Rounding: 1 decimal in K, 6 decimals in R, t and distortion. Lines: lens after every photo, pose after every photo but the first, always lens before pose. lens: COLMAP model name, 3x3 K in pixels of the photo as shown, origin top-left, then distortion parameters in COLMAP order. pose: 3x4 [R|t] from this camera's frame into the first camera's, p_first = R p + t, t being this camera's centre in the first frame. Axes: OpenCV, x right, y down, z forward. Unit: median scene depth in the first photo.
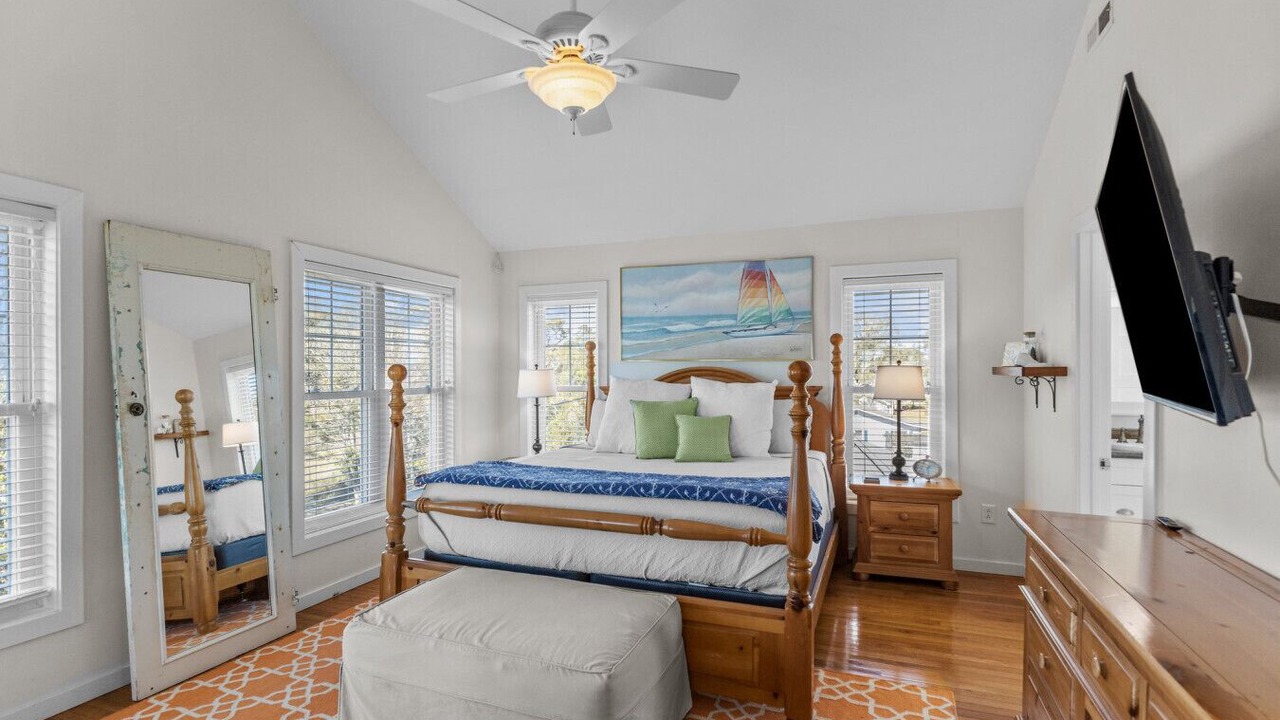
lens RADIAL K [[612.9, 0, 641.7], [0, 612.9, 385.2], [0, 0, 1]] dist [-0.002225, -0.000277]
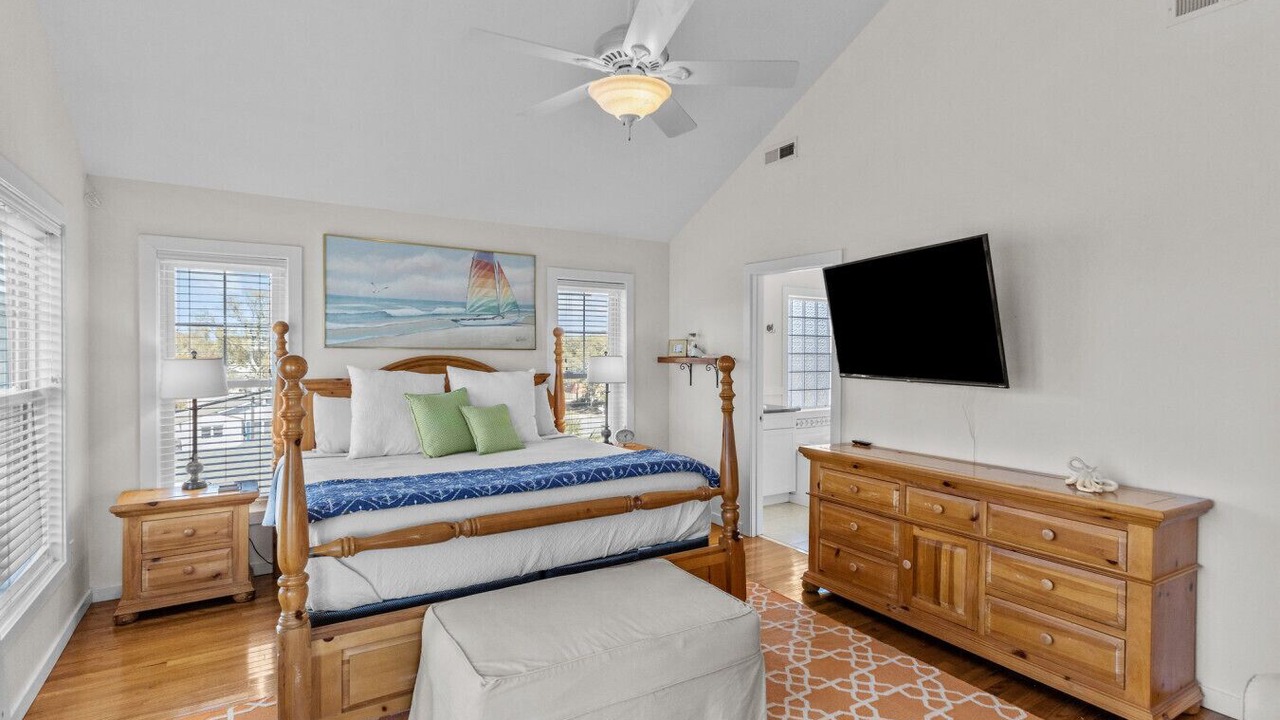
lens RADIAL K [[628.2, 0, 640.0], [0, 628.2, 360.0], [0, 0, 1]] dist [0.001483, 0.000123]
pose [[0.596754, -0.003446, 0.802417, -0.512154], [0.013797, 0.999887, -0.005966, -0.013435], [-0.802305, 0.014631, 0.596734, 0.176208]]
